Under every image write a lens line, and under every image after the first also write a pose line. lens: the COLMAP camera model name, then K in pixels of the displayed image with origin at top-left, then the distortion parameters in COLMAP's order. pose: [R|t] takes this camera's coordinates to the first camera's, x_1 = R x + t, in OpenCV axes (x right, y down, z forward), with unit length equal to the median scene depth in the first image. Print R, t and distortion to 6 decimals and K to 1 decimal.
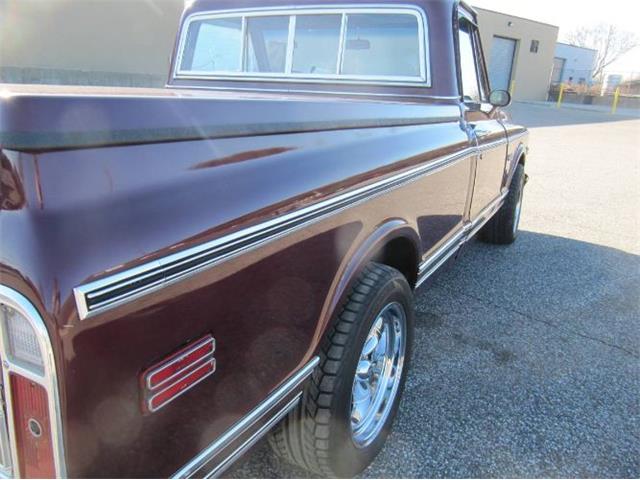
lens RADIAL K [[526.5, 0, 315.9], [0, 526.5, 241.2], [0, 0, 1]] dist [-0.038164, 0.014261]
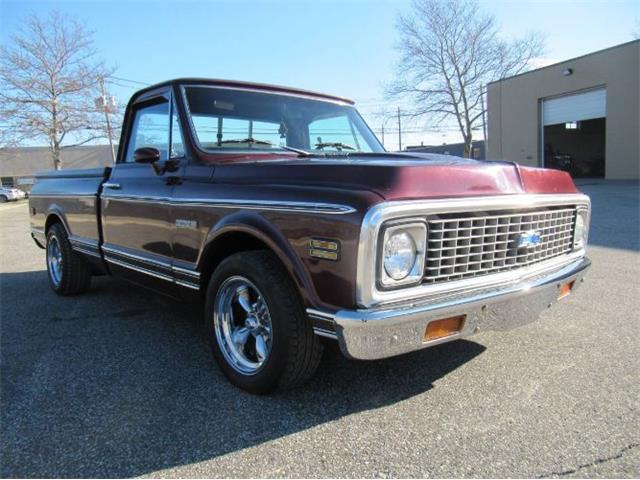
lens RADIAL K [[526.5, 0, 315.9], [0, 526.5, 241.2], [0, 0, 1]] dist [-0.038164, 0.014261]
pose [[-0.359724, 0.049647, -0.931737, 1.262648], [-0.270278, 0.950227, 0.154980, -0.377060], [0.893056, 0.307578, -0.328401, 1.767577]]
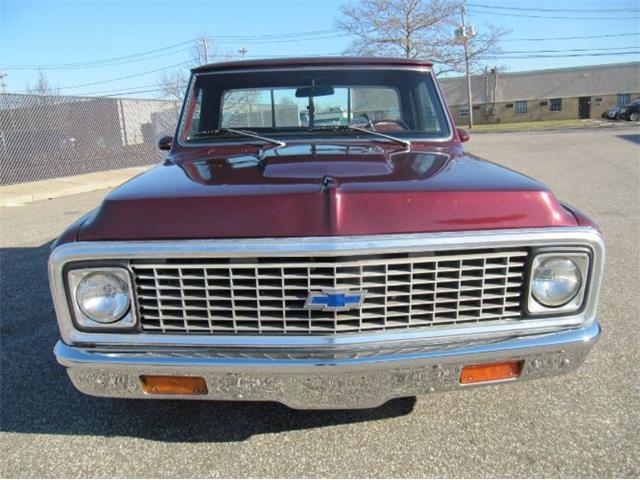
lens RADIAL K [[526.5, 0, 315.9], [0, 526.5, 241.2], [0, 0, 1]] dist [-0.038164, 0.014261]
pose [[-0.875250, 0.081335, -0.476784, 0.571001], [-0.153238, 0.888347, 0.432849, -0.695694], [0.458755, 0.451912, -0.765062, 2.278258]]
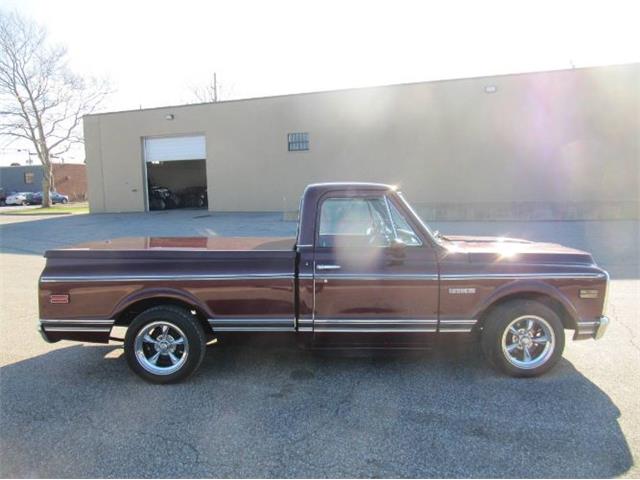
lens RADIAL K [[526.5, 0, 315.9], [0, 526.5, 241.2], [0, 0, 1]] dist [-0.038164, 0.014261]
pose [[0.467941, 0.005243, -0.883744, 1.573244], [-0.213224, 0.971111, -0.107140, -0.086682], [0.857652, 0.238570, 0.455541, 0.185447]]
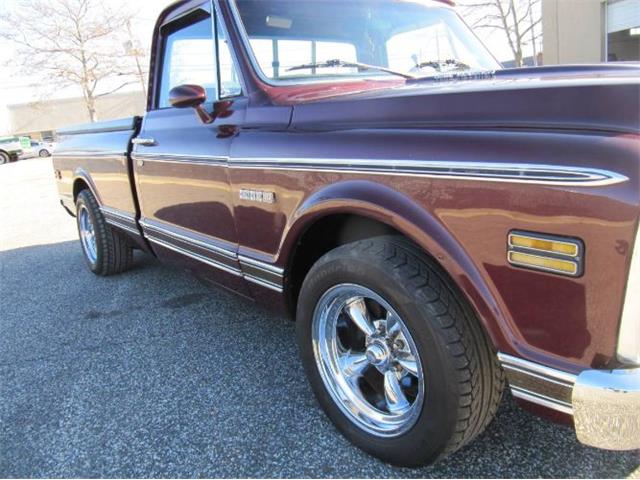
lens RADIAL K [[526.5, 0, 315.9], [0, 526.5, 241.2], [0, 0, 1]] dist [-0.038164, 0.014261]
pose [[-0.423825, 0.184433, -0.886768, 1.005479], [-0.200266, 0.935735, 0.290333, -0.344504], [0.883327, 0.300640, -0.359652, 1.547069]]
